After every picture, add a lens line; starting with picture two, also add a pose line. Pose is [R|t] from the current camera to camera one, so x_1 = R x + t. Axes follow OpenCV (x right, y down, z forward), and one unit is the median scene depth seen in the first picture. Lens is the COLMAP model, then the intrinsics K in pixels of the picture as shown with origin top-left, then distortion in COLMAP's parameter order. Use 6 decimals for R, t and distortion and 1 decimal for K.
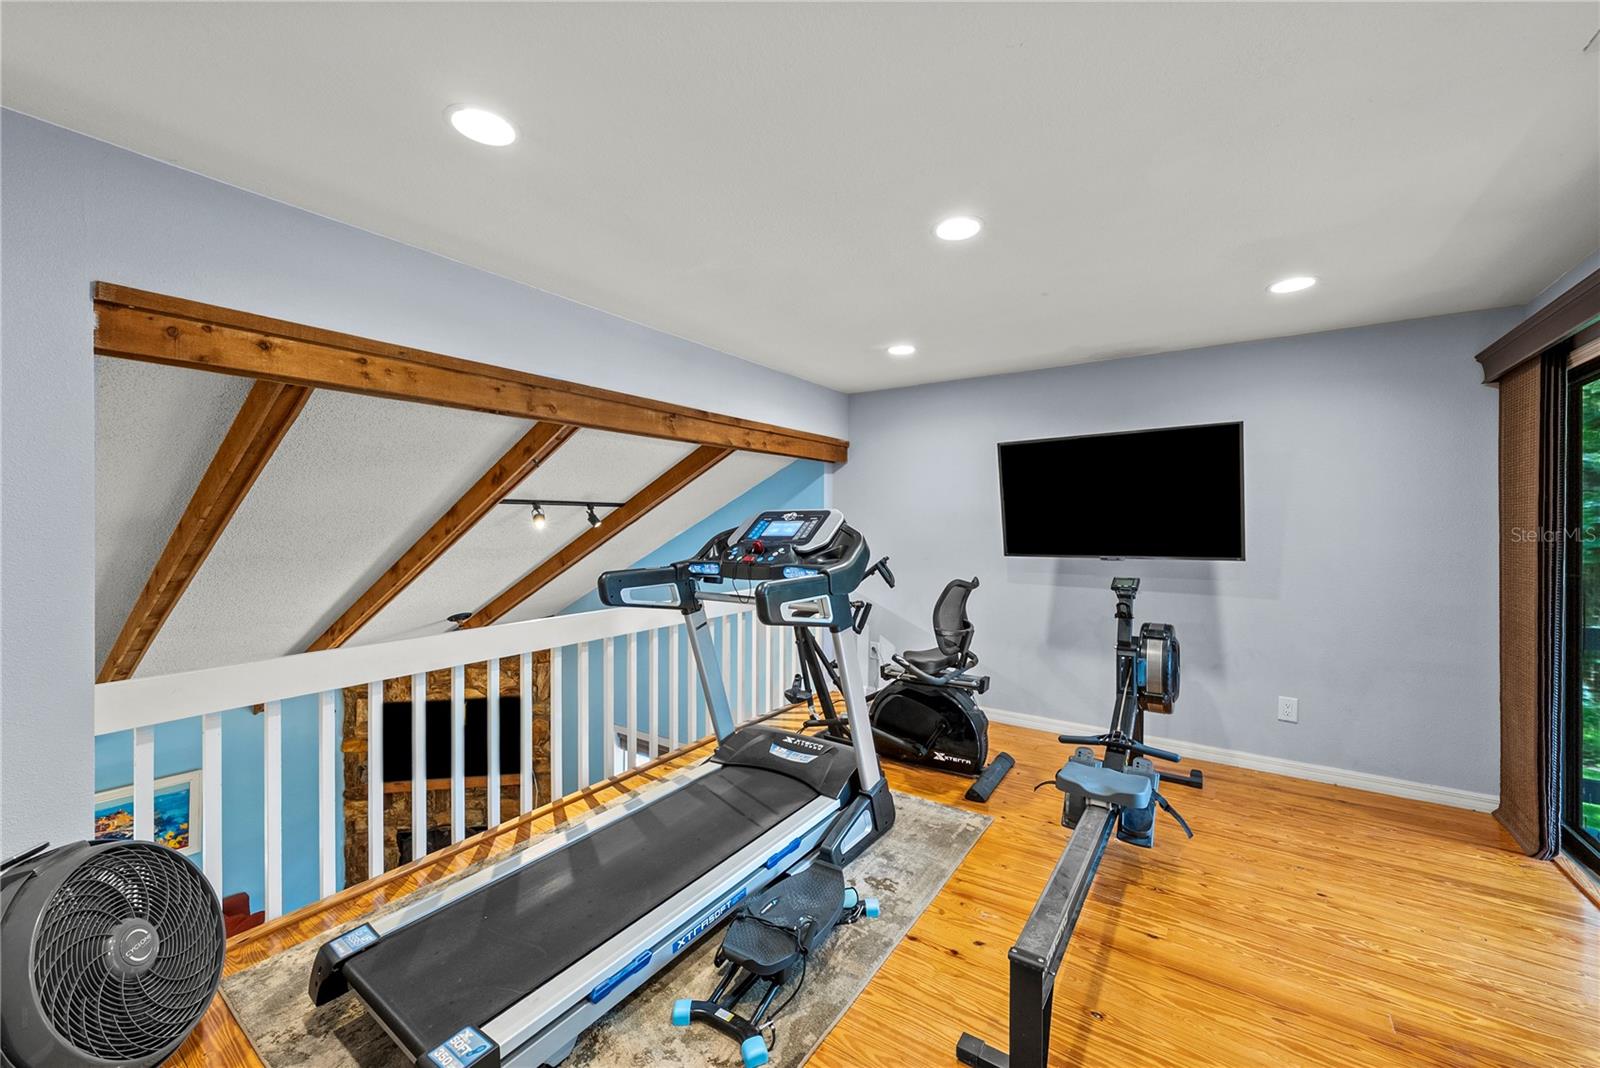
lens RADIAL K [[629.0, 0, 801.9], [0, 629.0, 532.1], [0, 0, 1]] dist [-0.002270, 0.000129]
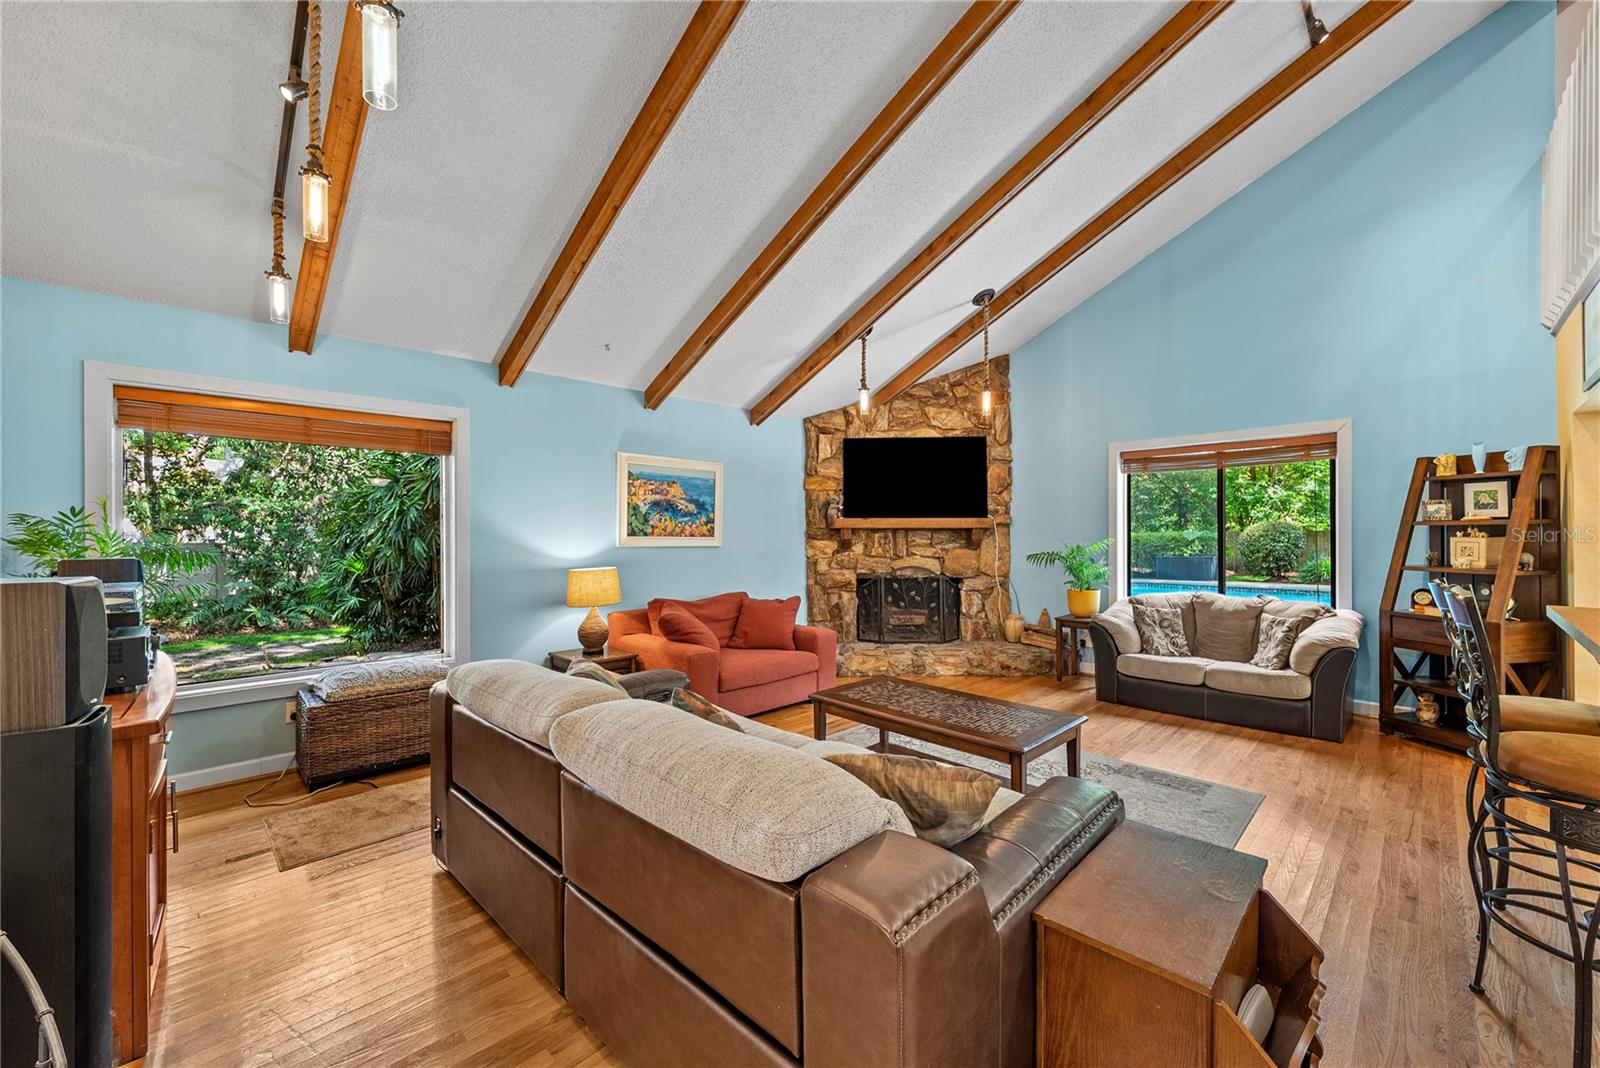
lens RADIAL K [[629.0, 0, 802.9], [0, 629.0, 534.7], [0, 0, 1]] dist [-0.002270, 0.000129]
pose [[0.984875, -0.004171, -0.173215, -0.647772], [0.004244, 0.999991, 0.000053, 0.480330], [0.173214, -0.000788, 0.984884, 0.052169]]
